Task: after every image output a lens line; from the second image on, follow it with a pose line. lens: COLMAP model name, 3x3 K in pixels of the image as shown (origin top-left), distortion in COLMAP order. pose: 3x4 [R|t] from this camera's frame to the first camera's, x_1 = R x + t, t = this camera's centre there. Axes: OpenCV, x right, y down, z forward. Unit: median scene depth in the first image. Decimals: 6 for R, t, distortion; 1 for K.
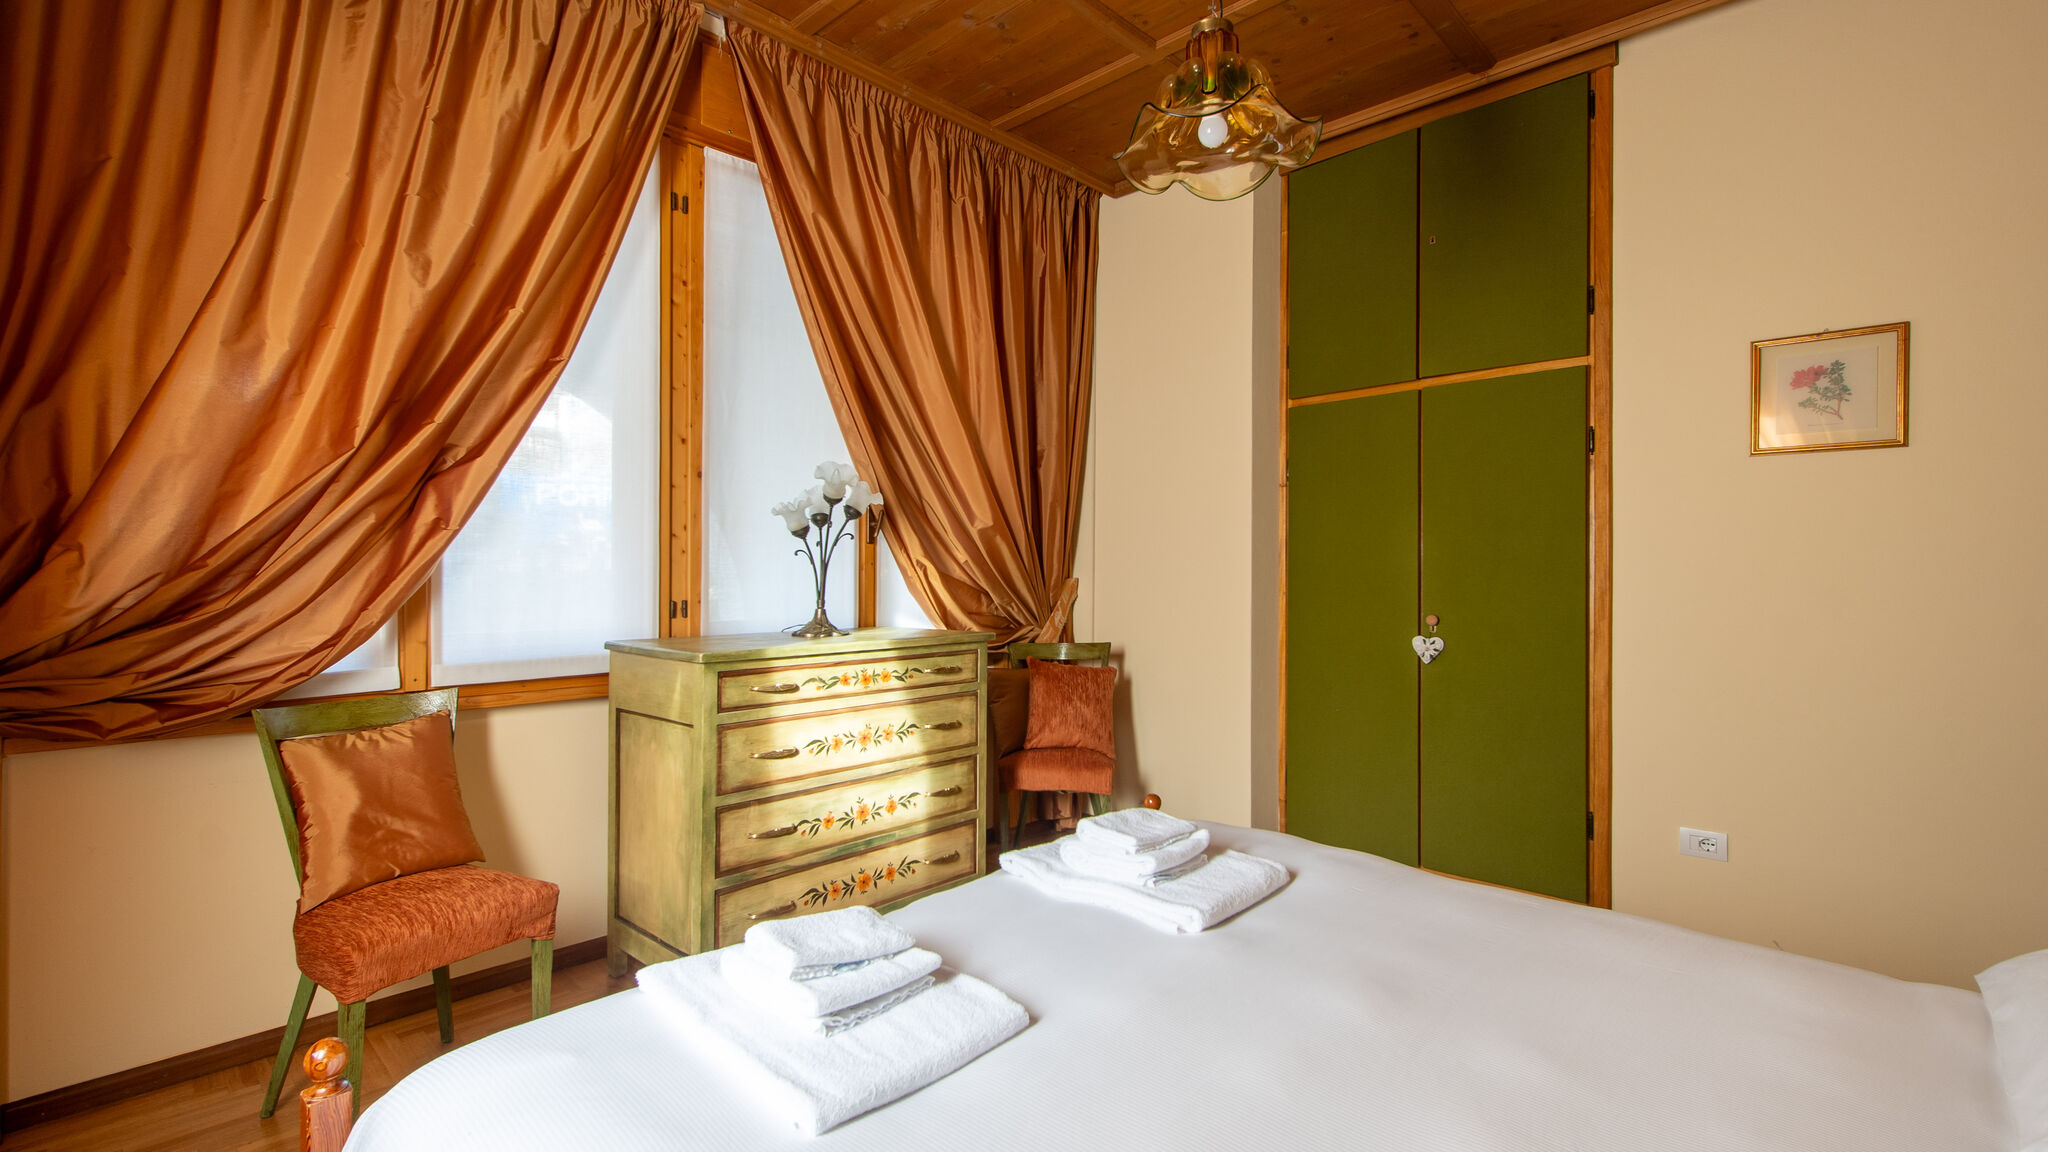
lens RADIAL K [[917.9, 0, 1018.5], [0, 917.9, 558.3], [0, 0, 1]] dist [0.005505, -0.004600]
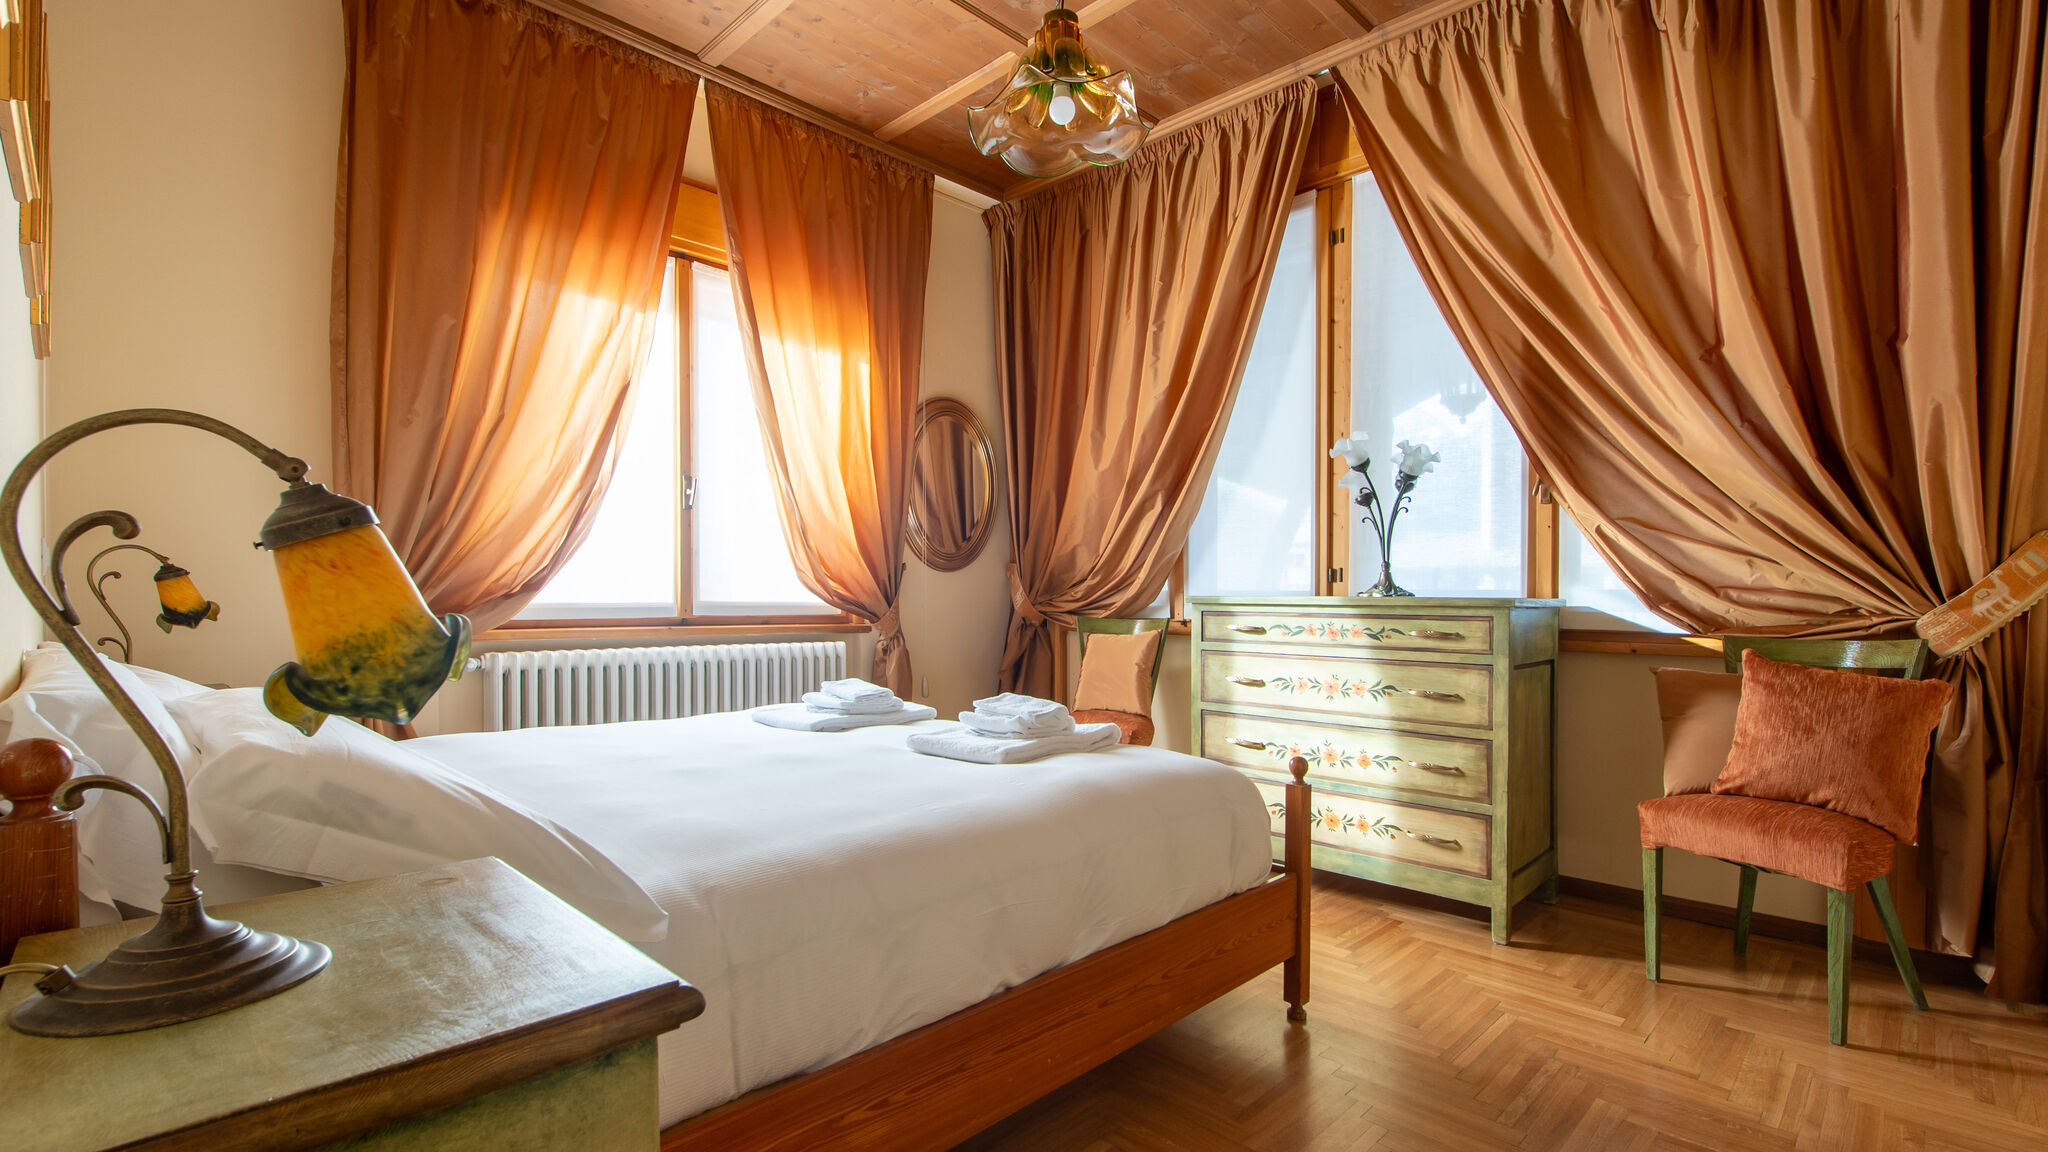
lens RADIAL K [[917.9, 0, 1025.6], [0, 917.9, 587.4], [0, 0, 1]] dist [0.005505, -0.004600]
pose [[-0.011485, -0.008313, -0.999899, 0.882697], [0.009510, 0.999919, -0.008422, 0.082189], [0.999889, -0.009606, -0.011405, 0.634559]]
